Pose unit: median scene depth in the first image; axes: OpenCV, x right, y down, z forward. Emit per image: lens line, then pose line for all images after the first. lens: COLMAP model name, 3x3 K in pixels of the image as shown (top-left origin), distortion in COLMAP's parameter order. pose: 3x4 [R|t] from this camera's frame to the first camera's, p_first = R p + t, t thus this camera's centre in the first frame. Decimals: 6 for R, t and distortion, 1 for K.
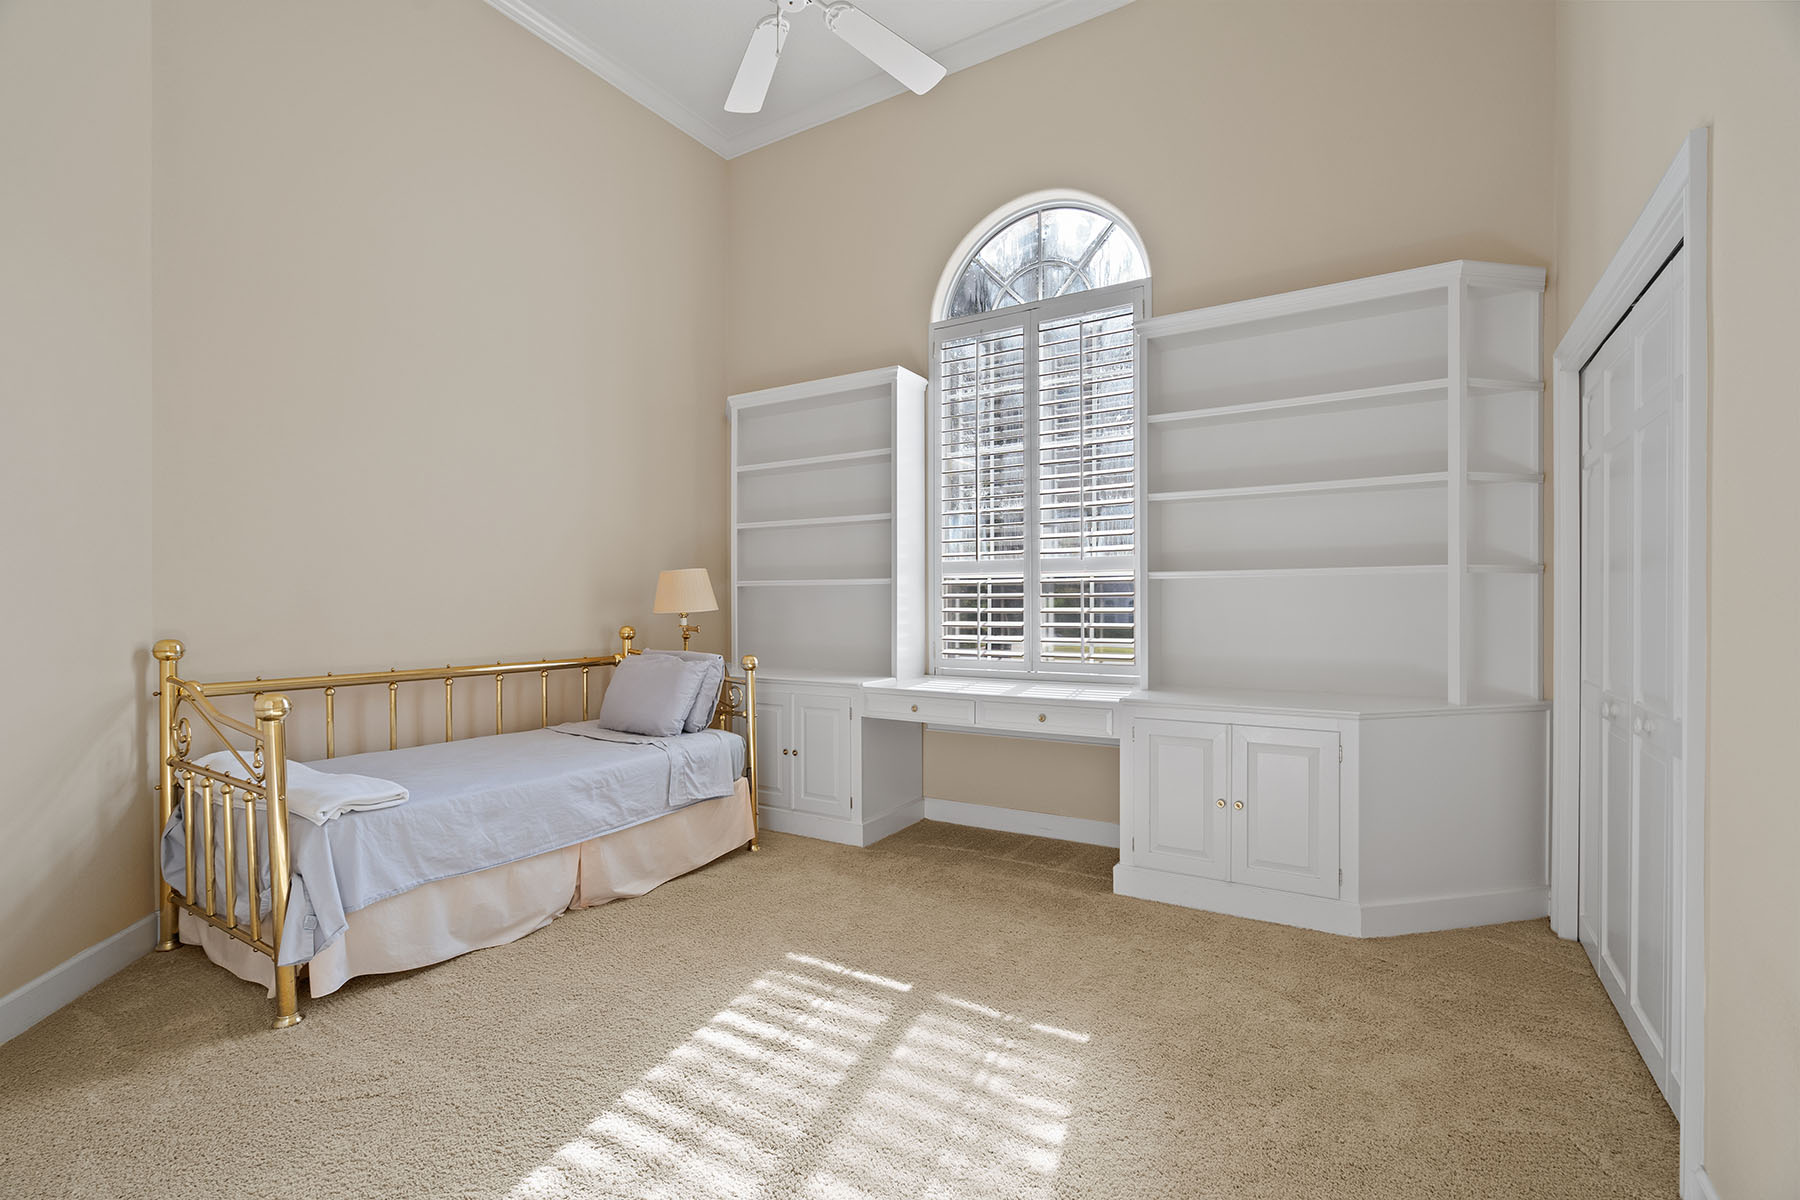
lens RADIAL K [[803.6, 0, 897.3], [0, 803.6, 607.6], [0, 0, 1]] dist [-0.000833, -0.000048]
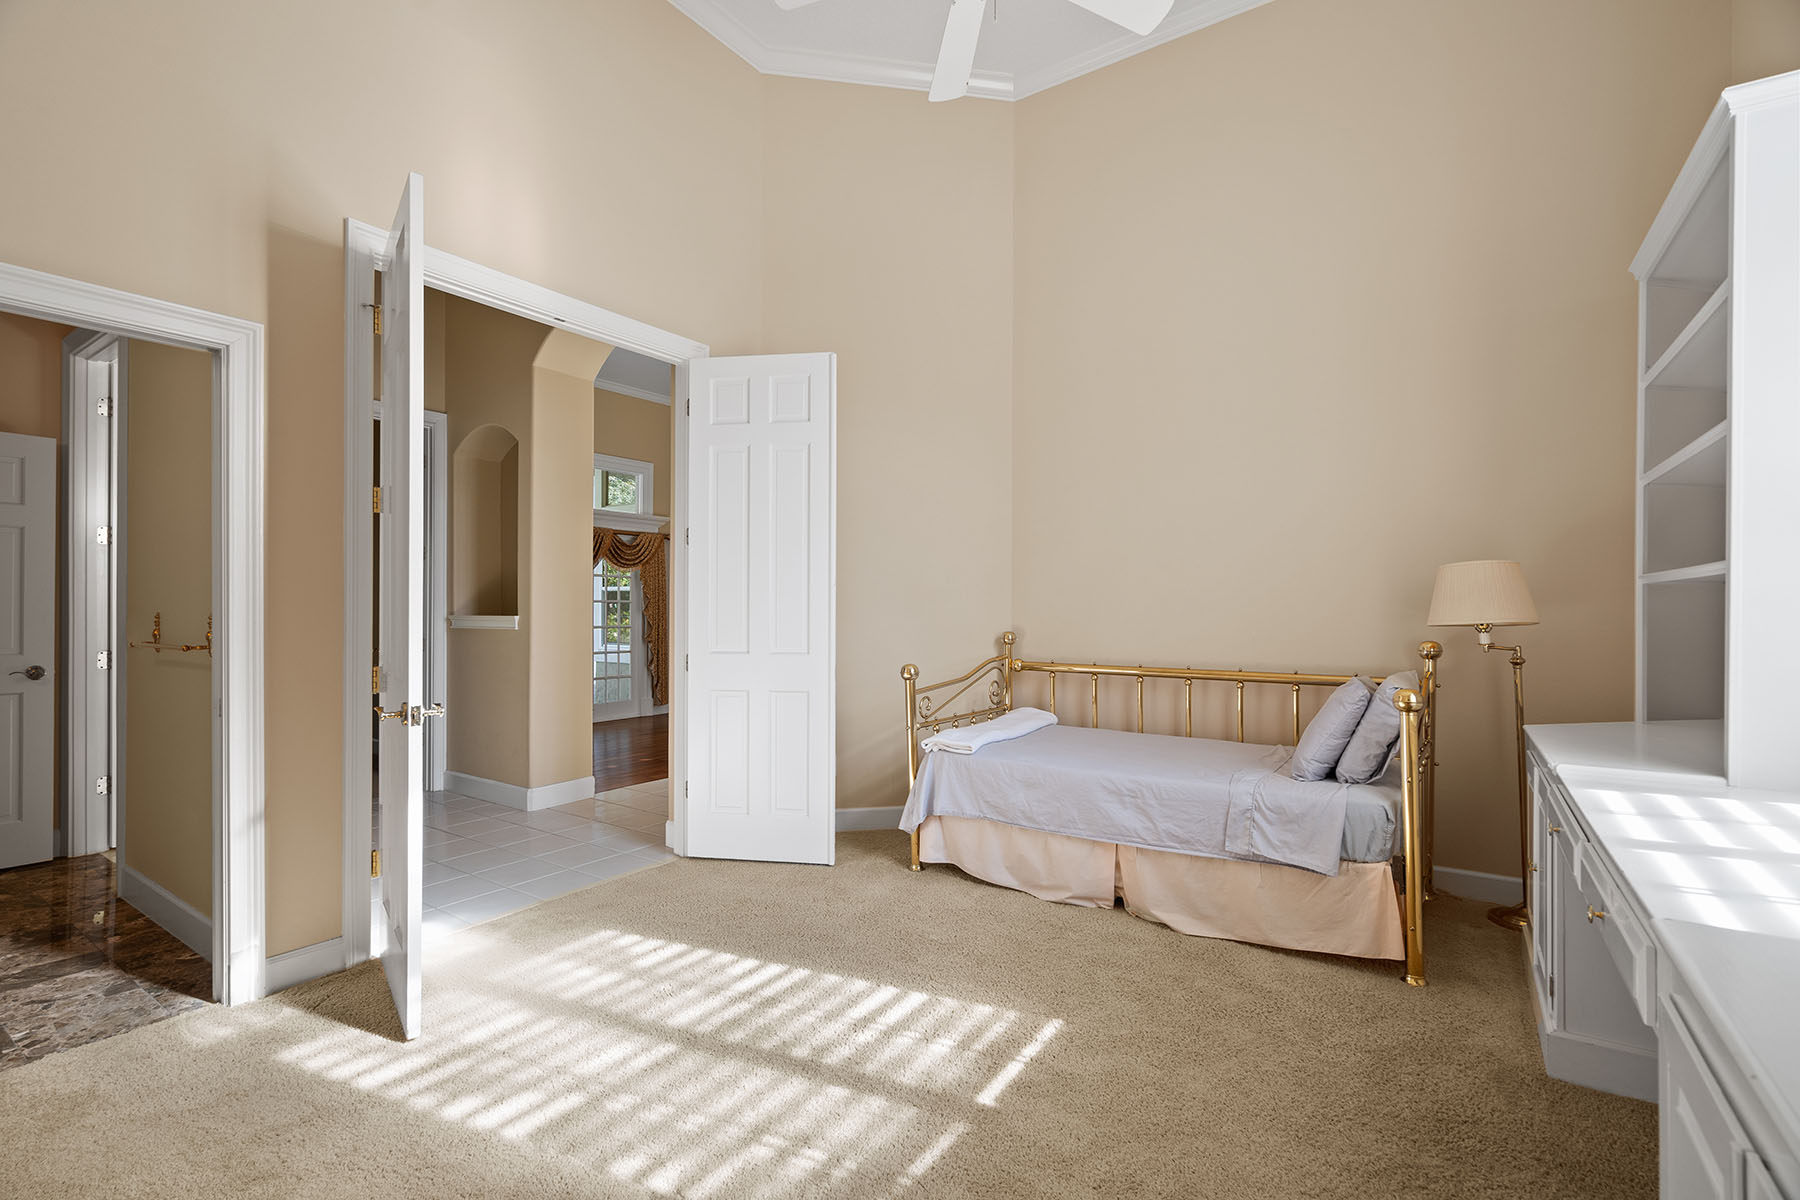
lens RADIAL K [[821.0, 0, 897.0], [0, 821.0, 607.9], [0, 0, 1]] dist [-0.000508, 0.000045]
pose [[-0.041161, 0.001614, -0.999151, 0.782067], [-0.008394, 0.999963, 0.001962, -0.009321], [0.999117, 0.008468, -0.041146, 0.903611]]
